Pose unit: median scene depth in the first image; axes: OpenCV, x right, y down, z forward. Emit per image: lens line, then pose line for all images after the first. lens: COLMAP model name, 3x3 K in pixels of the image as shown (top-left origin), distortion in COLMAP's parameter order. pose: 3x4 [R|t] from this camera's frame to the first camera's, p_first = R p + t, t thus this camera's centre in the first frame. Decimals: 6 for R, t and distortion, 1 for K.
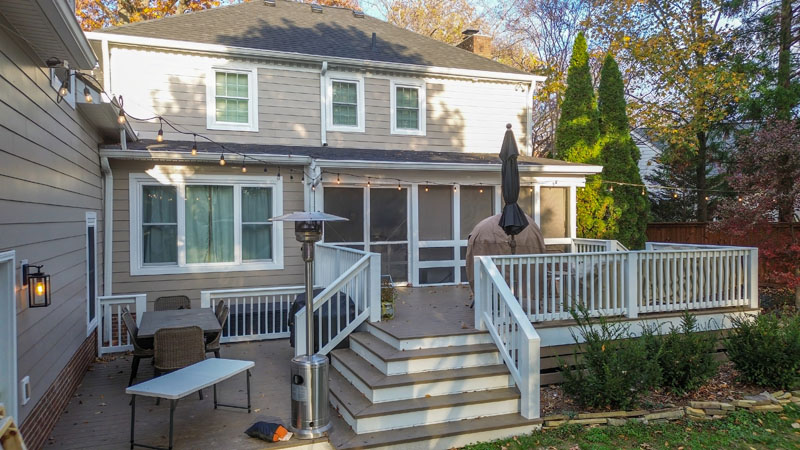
lens RADIAL K [[565.9, 0, 400.0], [0, 565.9, 225.0], [0, 0, 1]] dist [0.119599, -0.135005]
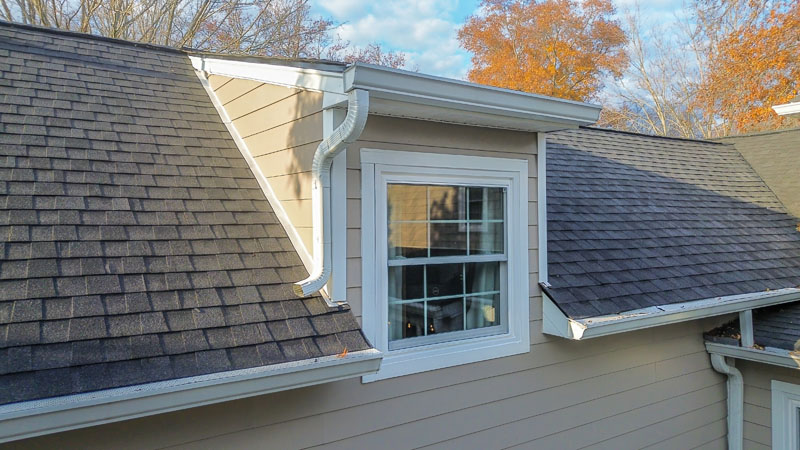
lens RADIAL K [[574.8, 0, 402.5], [0, 574.8, 222.0], [0, 0, 1]] dist [0.087588, -0.092997]
pose [[0.217723, 0.009373, -0.975966, -0.000806], [-0.006995, 0.999943, 0.008043, -0.178662], [0.975986, 0.005075, 0.217776, 0.391888]]
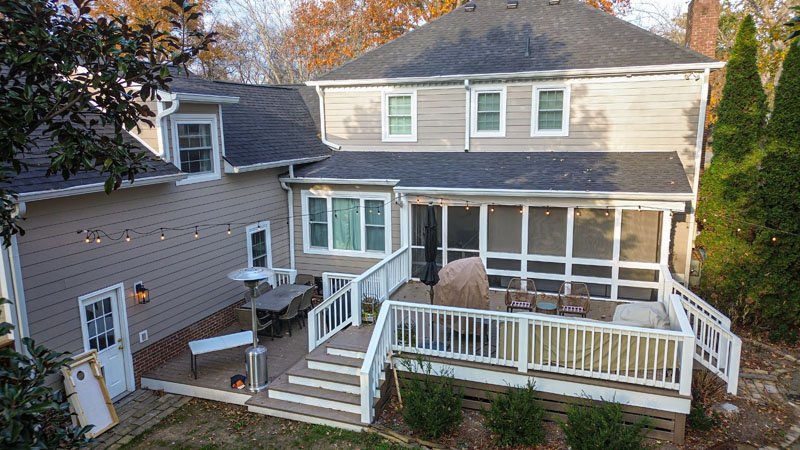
lens RADIAL K [[574.8, 0, 402.5], [0, 574.8, 222.0], [0, 0, 1]] dist [0.087588, -0.092997]
pose [[0.753269, 0.113318, -0.647878, 0.560474], [-0.000644, 0.985173, 0.171564, -0.199795], [0.657713, -0.128816, 0.742173, 0.006214]]
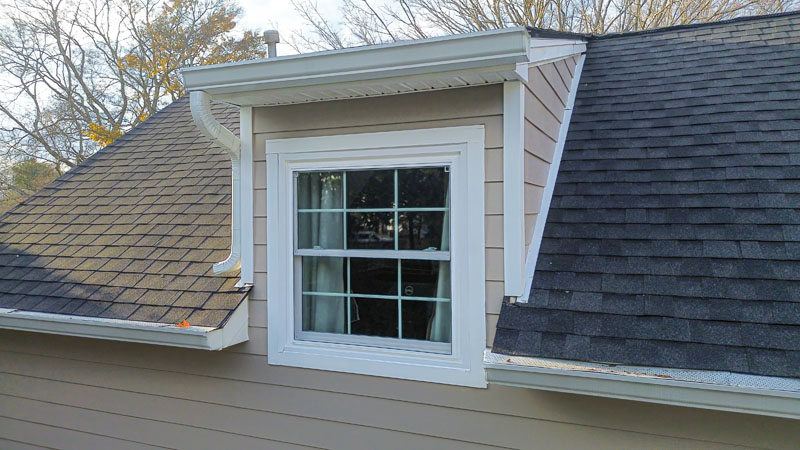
lens RADIAL K [[574.8, 0, 402.5], [0, 574.8, 222.0], [0, 0, 1]] dist [0.087588, -0.092997]
pose [[-0.699620, 0.028404, -0.713950, -0.107357], [0.006303, 0.999416, 0.033585, -0.179892], [0.714487, 0.018997, -0.699391, 0.665148]]
